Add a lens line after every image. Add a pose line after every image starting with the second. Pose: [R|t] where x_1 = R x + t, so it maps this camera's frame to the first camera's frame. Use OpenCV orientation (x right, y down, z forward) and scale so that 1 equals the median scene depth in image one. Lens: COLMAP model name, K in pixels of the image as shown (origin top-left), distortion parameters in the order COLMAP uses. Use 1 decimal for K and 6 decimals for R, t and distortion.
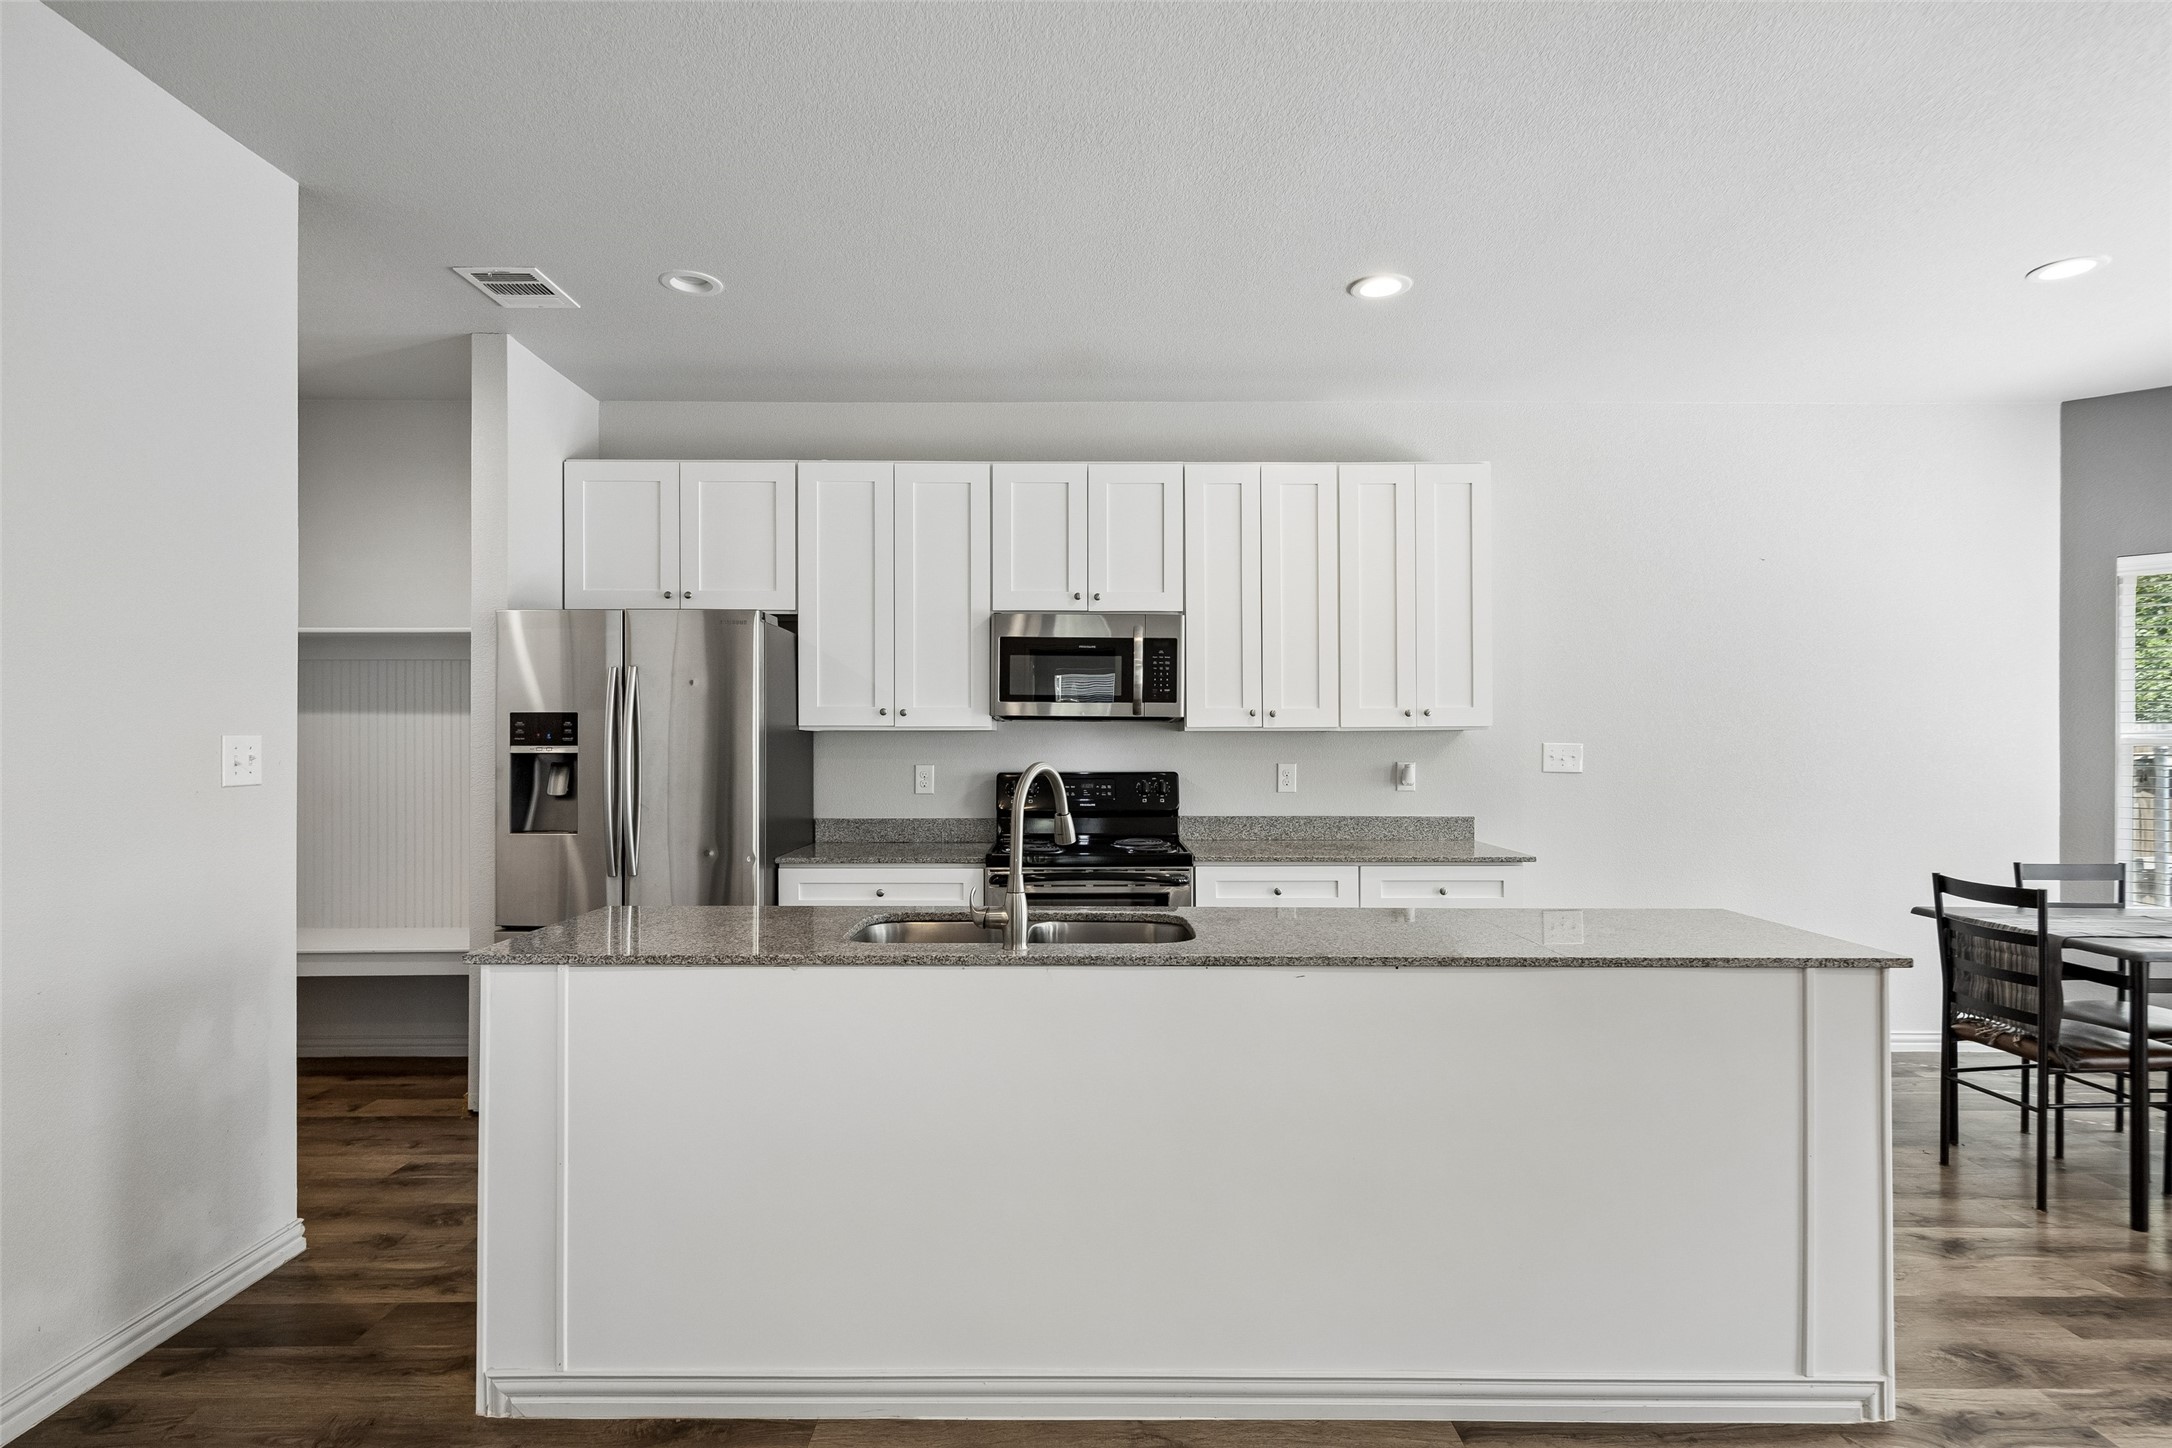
lens RADIAL K [[1103.1, 0, 1089.3], [0, 1103.1, 744.1], [0, 0, 1]] dist [0.003095, -0.000379]
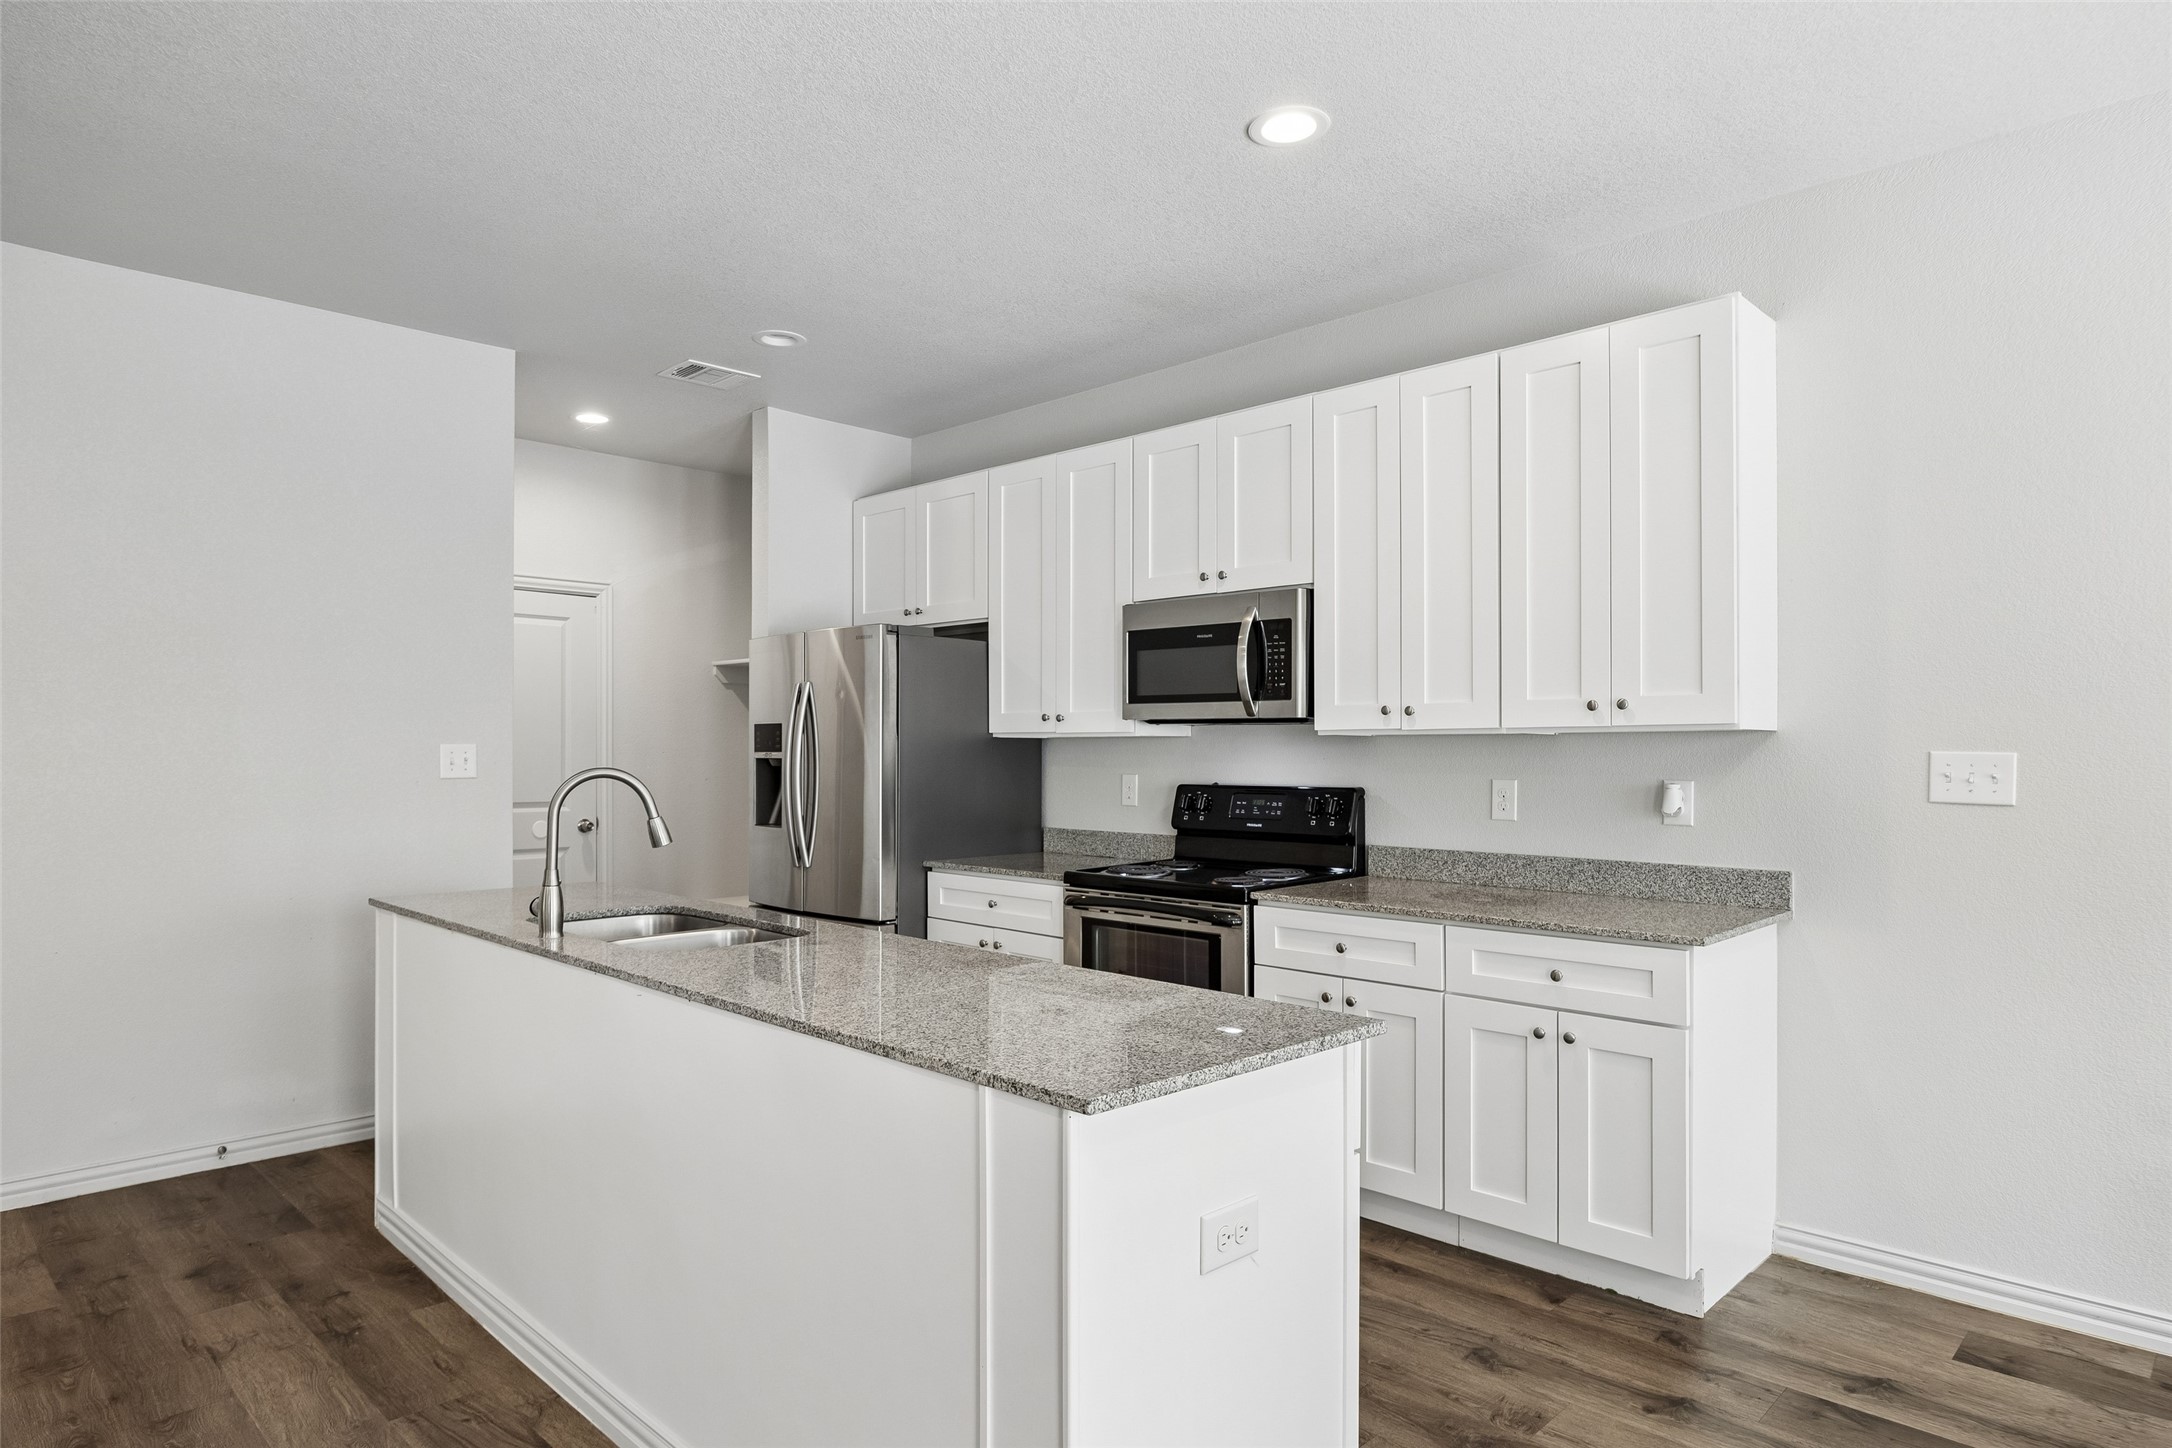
lens RADIAL K [[1270.4, 0, 1057.3], [0, 1270.4, 744.8], [0, 0, 1]] dist [-0.003868, 0.003577]
pose [[0.698003, -0.001853, -0.716092, 0.608473], [-0.001640, 0.999990, -0.004187, -0.000808], [0.716093, 0.004097, 0.697993, 0.240677]]
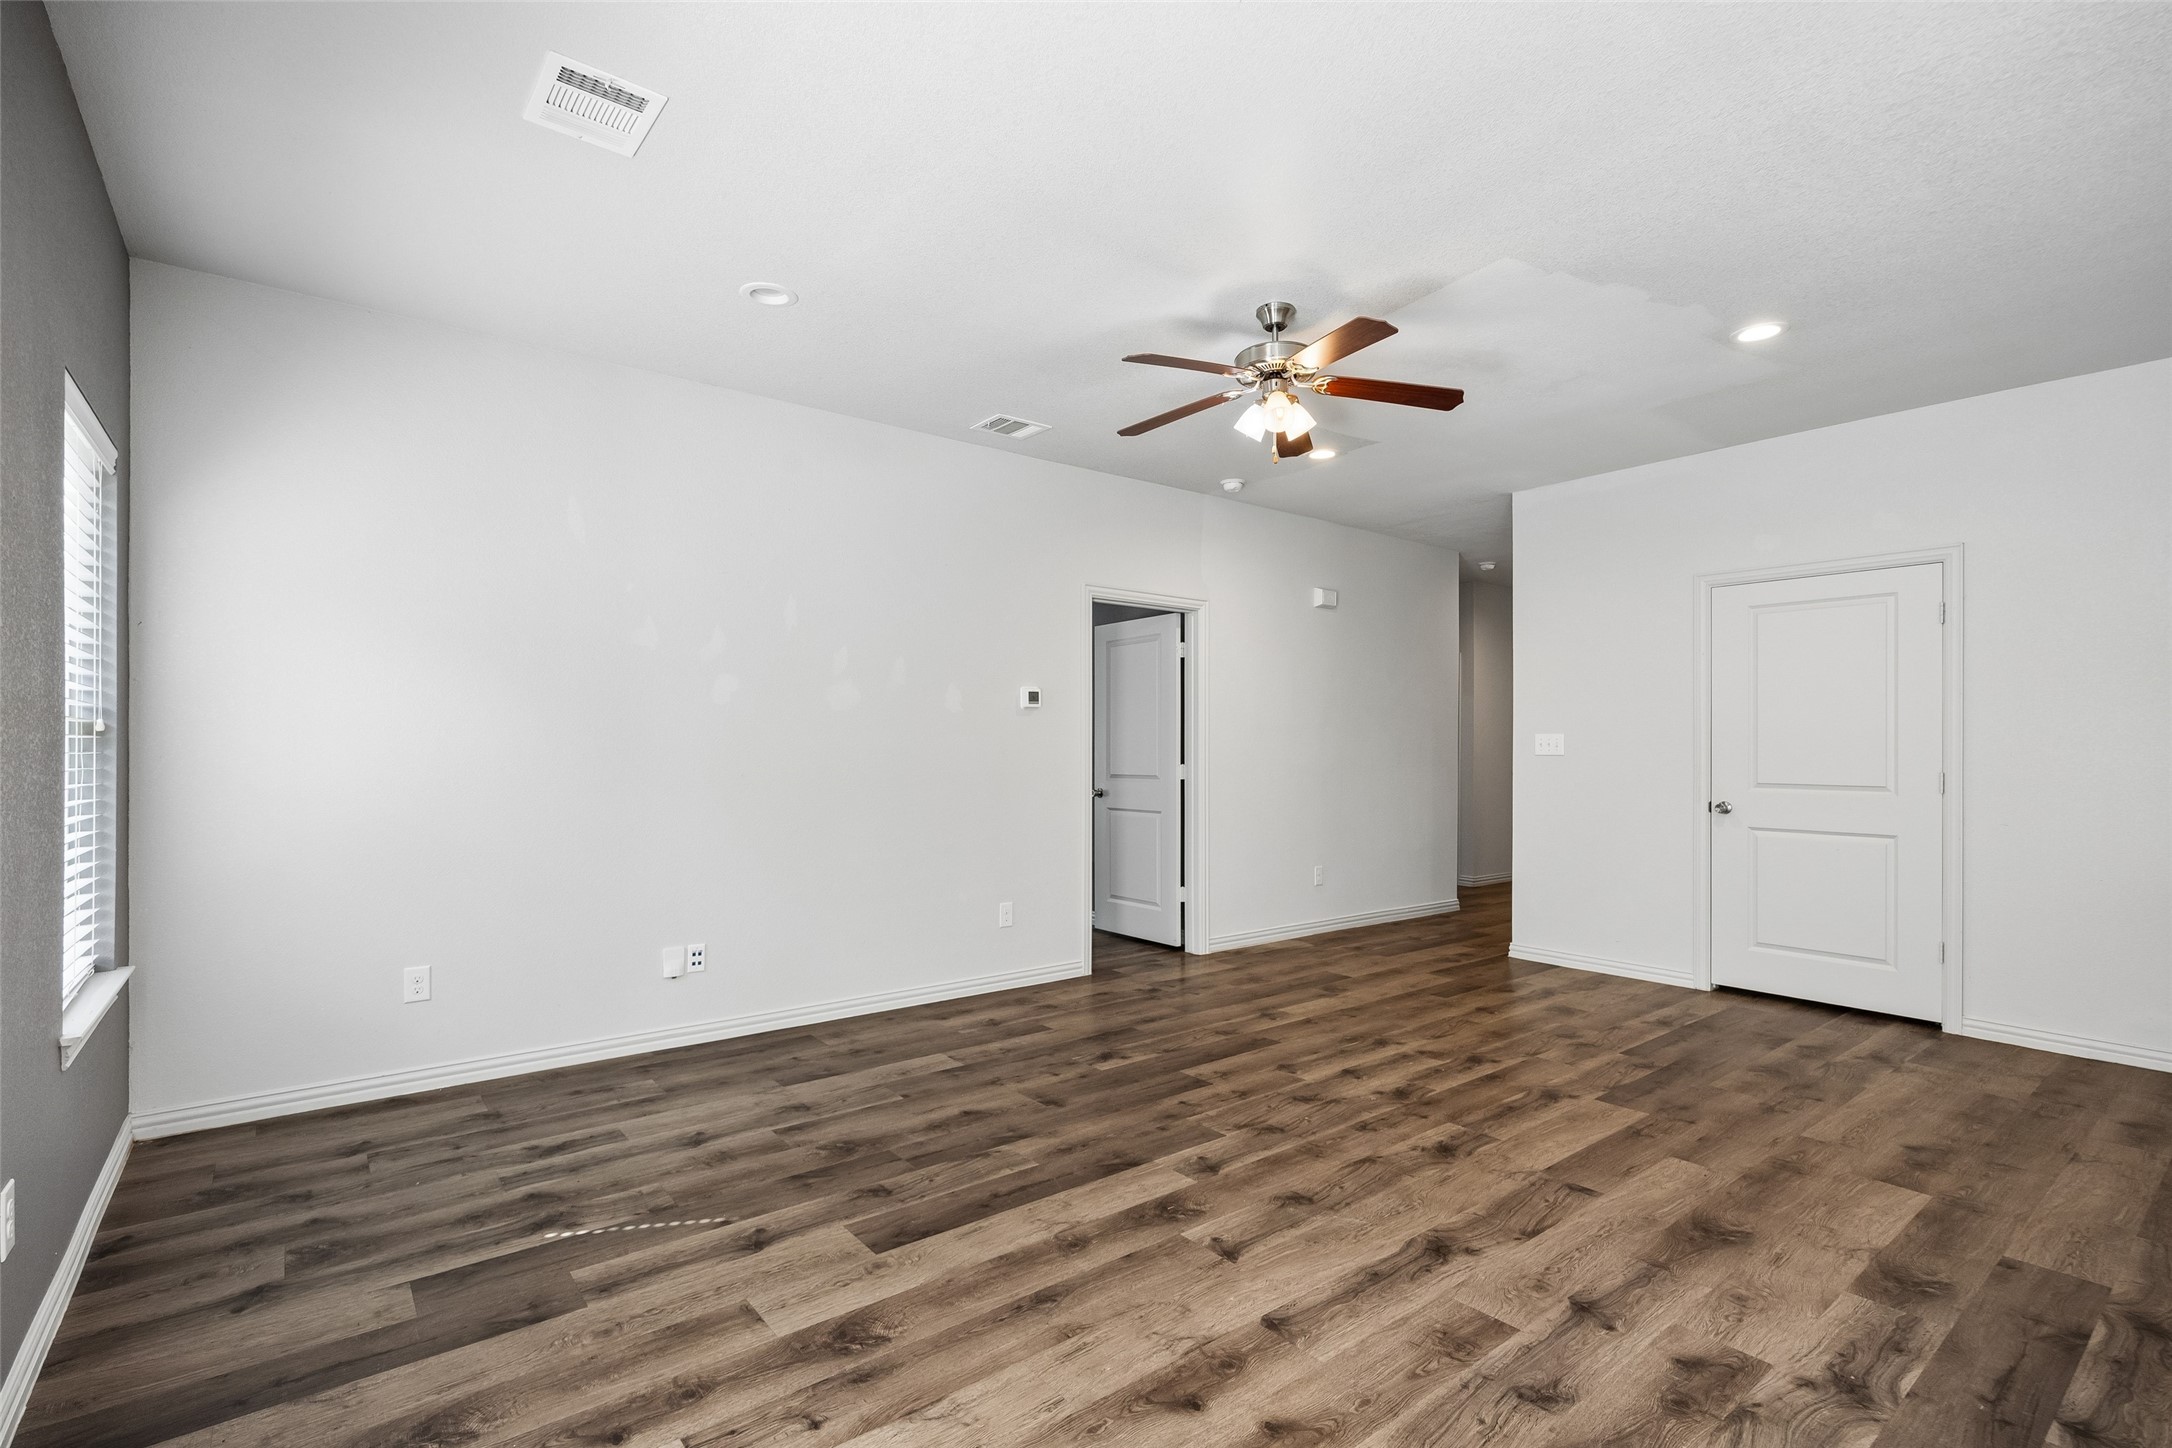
lens RADIAL K [[1004.4, 0, 1085.9], [0, 1004.4, 743.0], [0, 0, 1]] dist [-0.008512, 0.002889]
pose [[-0.788884, -0.009433, -0.614469, 0.835221], [-0.008870, 0.999953, -0.003962, 0.021056], [0.614478, 0.002325, -0.788931, 0.506289]]
